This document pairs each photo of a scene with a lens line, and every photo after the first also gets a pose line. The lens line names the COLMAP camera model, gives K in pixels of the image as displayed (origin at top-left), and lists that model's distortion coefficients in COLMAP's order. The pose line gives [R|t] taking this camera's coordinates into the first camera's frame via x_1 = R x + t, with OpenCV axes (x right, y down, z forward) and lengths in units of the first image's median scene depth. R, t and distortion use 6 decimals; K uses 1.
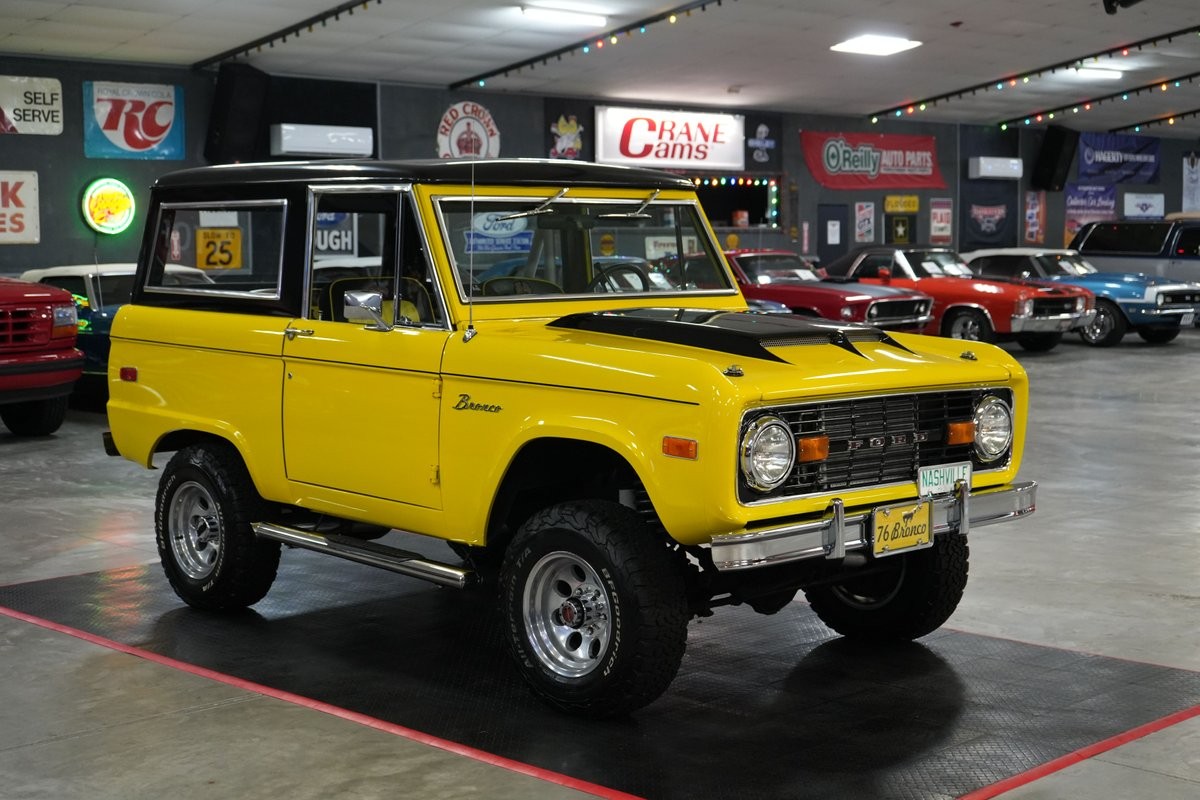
lens RADIAL K [[1801.6, 0, 594.5], [0, 1801.6, 397.8], [0, 0, 1]] dist [-0.024485, 0.036588]
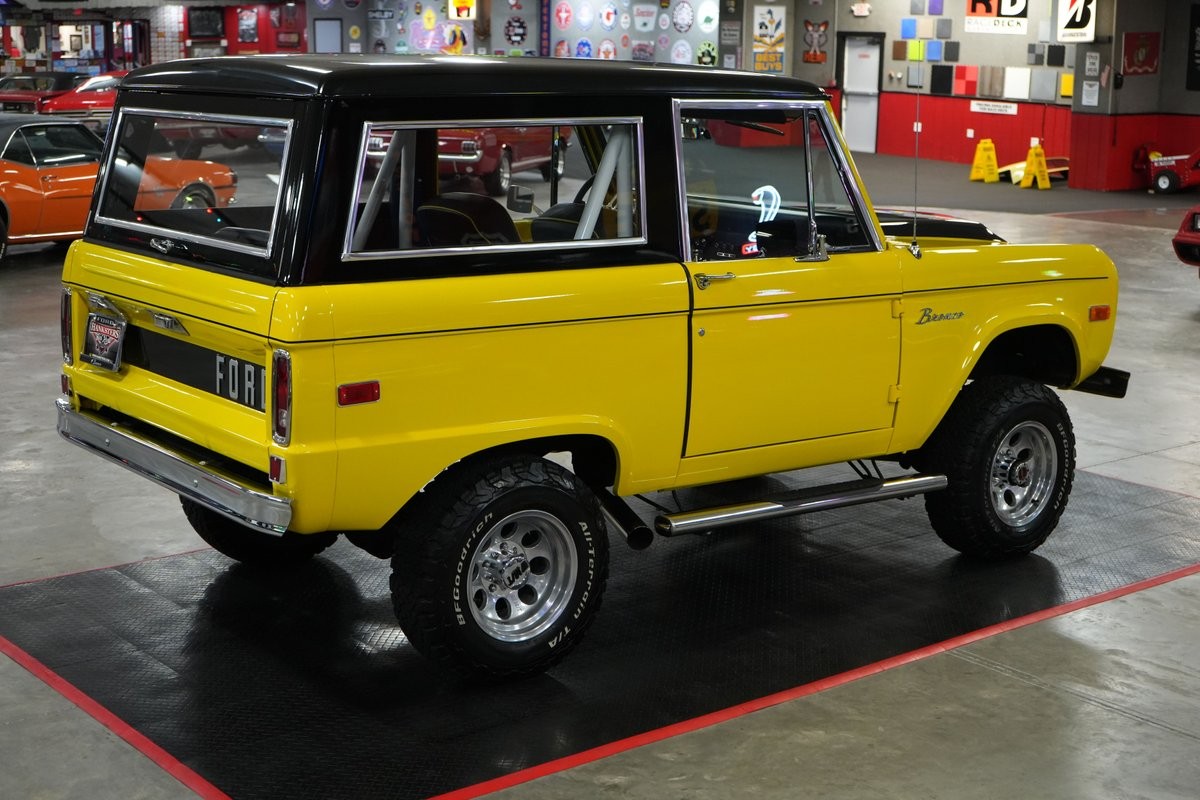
lens RADIAL K [[1768.3, 0, 595.4], [0, 1768.3, 398.0], [0, 0, 1]] dist [-0.017079, -0.000597]
pose [[0.099074, -0.190819, 0.976613, -0.844690], [0.074281, 0.980121, 0.183969, -0.117842], [-0.992304, 0.054317, 0.111279, 0.831494]]
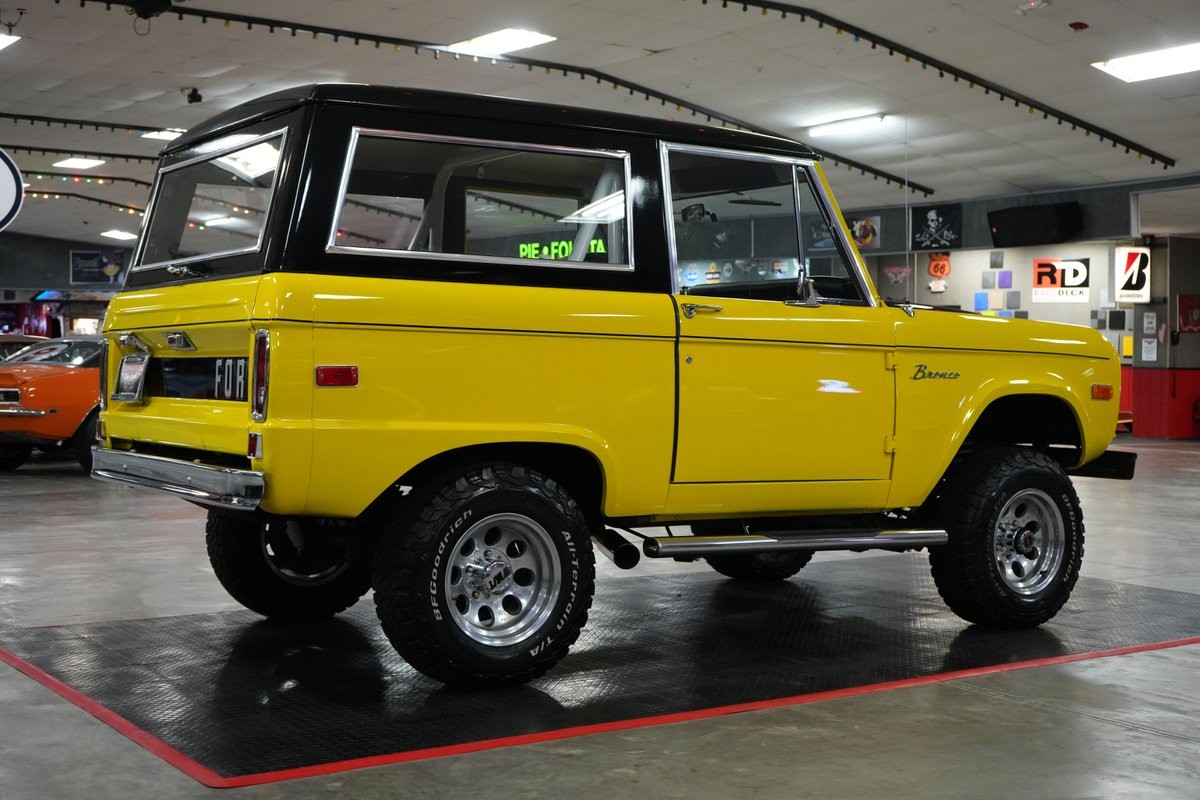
lens RADIAL K [[1590.8, 0, 594.6], [0, 1590.8, 397.1], [0, 0, 1]] dist [-0.012559, 0.007696]
pose [[0.177792, -0.014277, 0.983964, -0.800293], [0.075813, 0.997122, 0.000769, 0.001358], [-0.981143, 0.074461, 0.178363, 0.788602]]
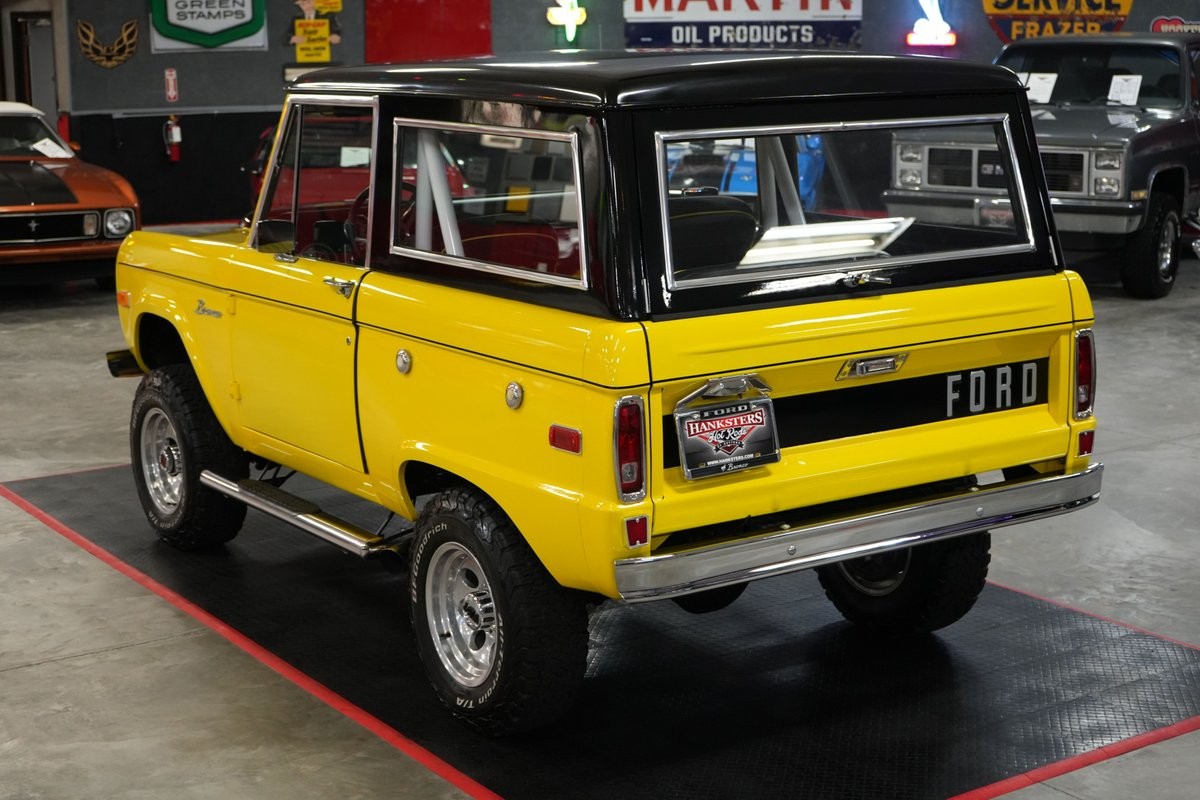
lens RADIAL K [[1888.7, 0, 594.9], [0, 1888.7, 402.2], [0, 0, 1]] dist [-0.029756, 0.032948]
pose [[-0.985435, -0.022465, 0.168563, -0.207389], [0.026650, 0.958586, 0.283555, -0.202393], [-0.167952, 0.283917, -0.944025, 1.678195]]
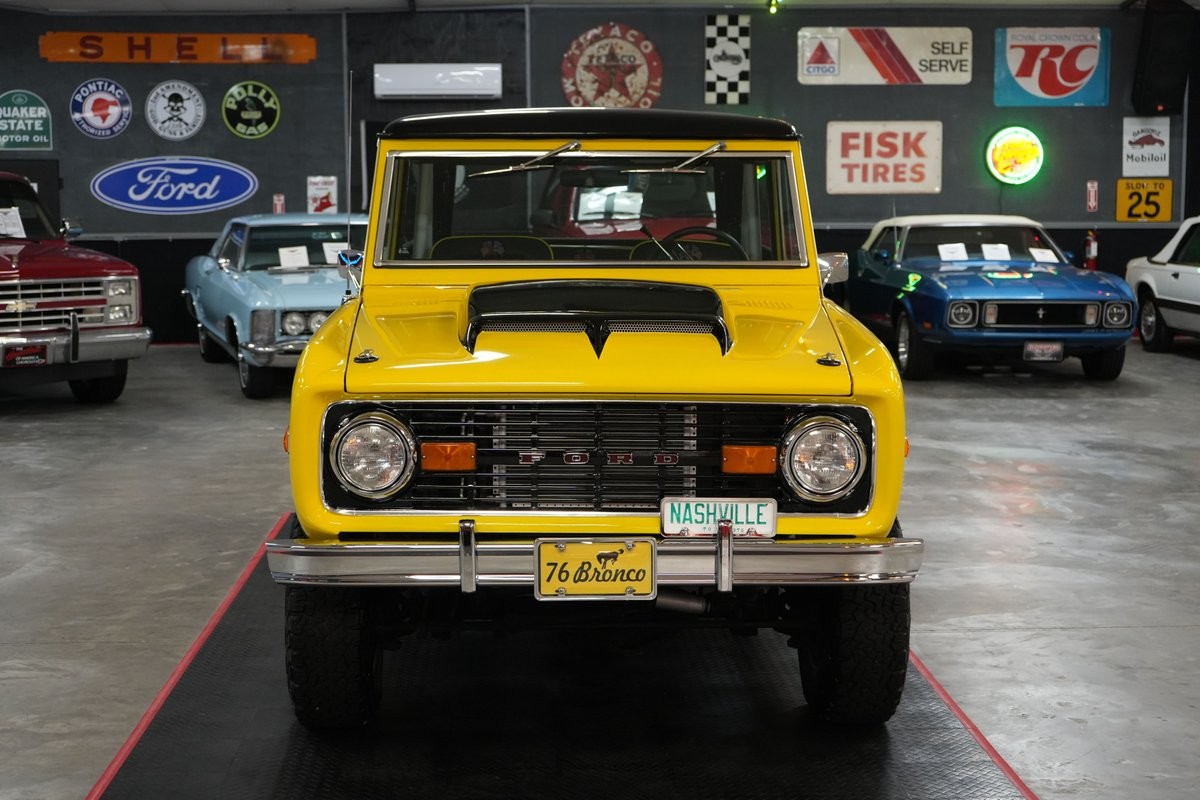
lens RADIAL K [[1768.3, 0, 595.4], [0, 1768.3, 398.0], [0, 0, 1]] dist [-0.017079, -0.000597]
pose [[0.744513, 0.083114, -0.662415, 0.497319], [-0.061875, 0.996540, 0.055493, -0.033620], [0.664735, -0.000328, 0.747079, 0.307032]]
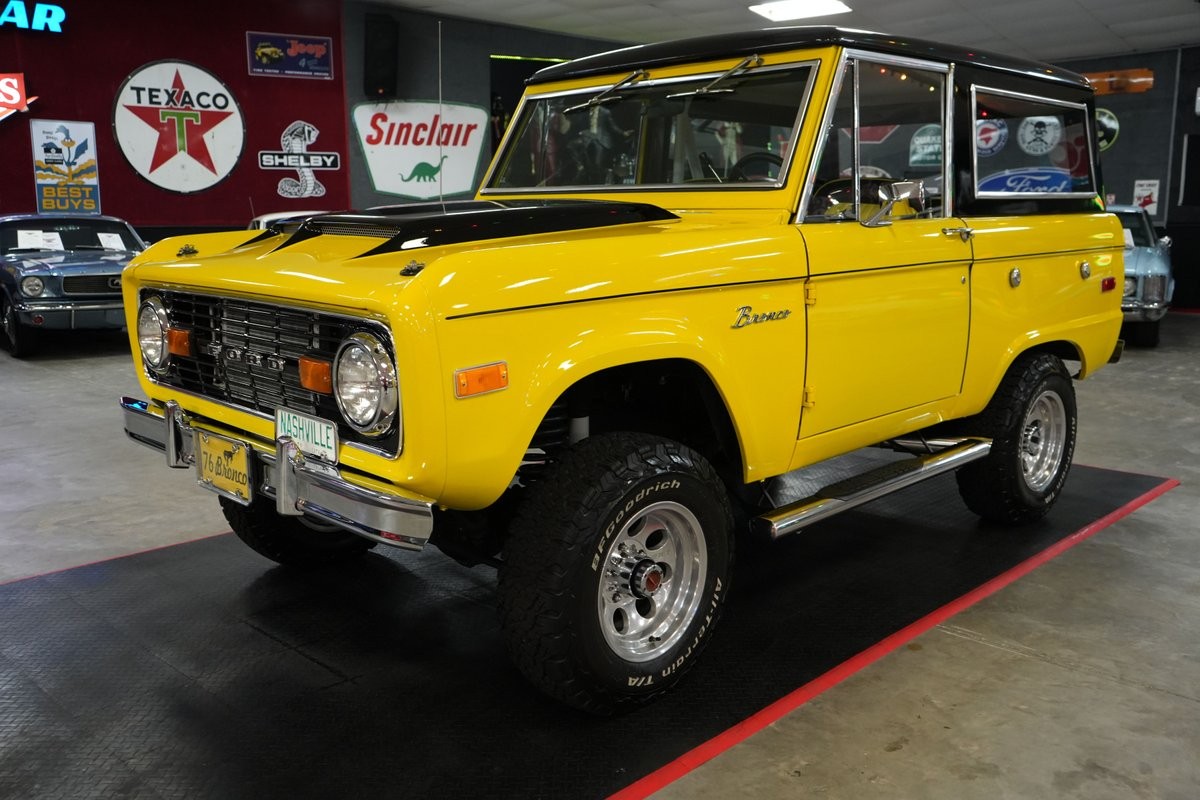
lens RADIAL K [[1042.1, 0, 603.4], [0, 1042.1, 398.1], [0, 0, 1]] dist [-0.001843, 0.005599]
pose [[0.026113, 0.179461, -0.983418, 0.456503], [-0.089110, 0.980256, 0.176518, -0.038957], [0.995679, 0.083023, 0.041589, 0.838972]]
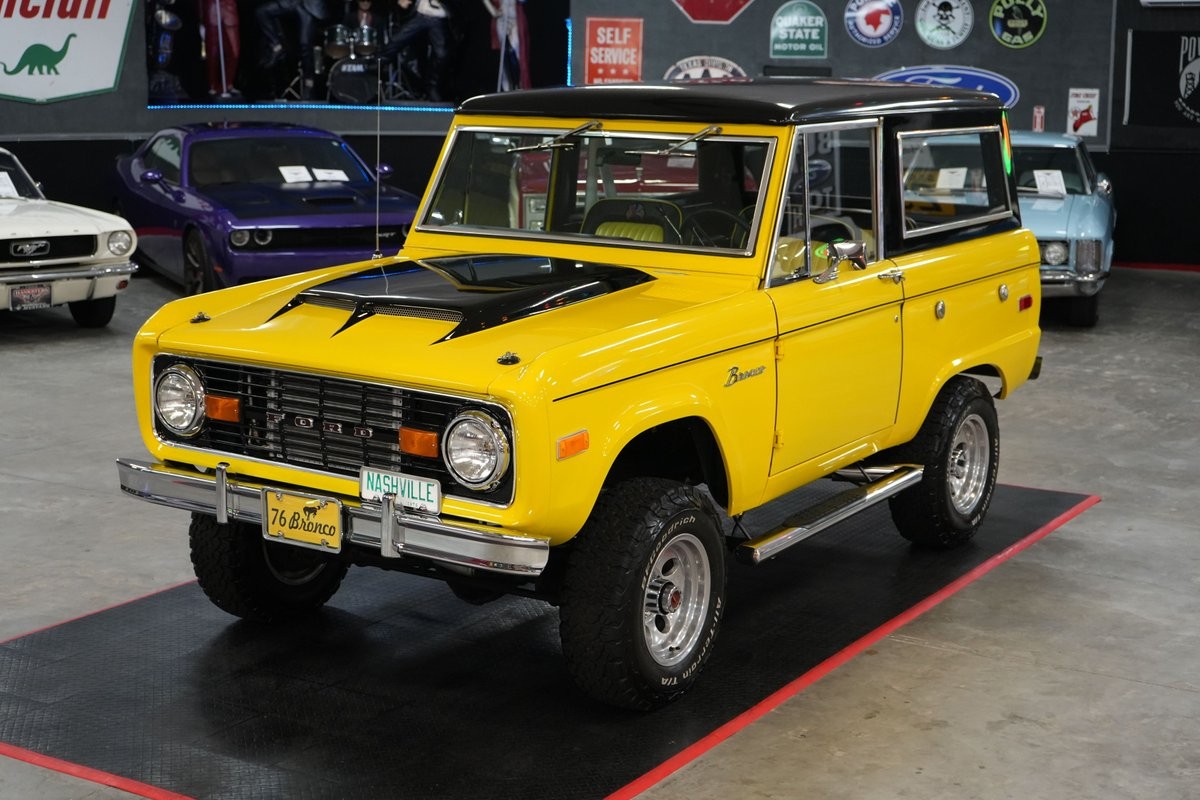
lens RADIAL K [[1833.6, 0, 597.7], [0, 1833.6, 399.4], [0, 0, 1]] dist [-0.024281, 0.026296]
pose [[0.232730, 0.185518, -0.954683, 0.791731], [-0.096130, 0.981218, 0.167240, -0.115278], [0.967779, 0.052852, 0.246193, 0.668251]]
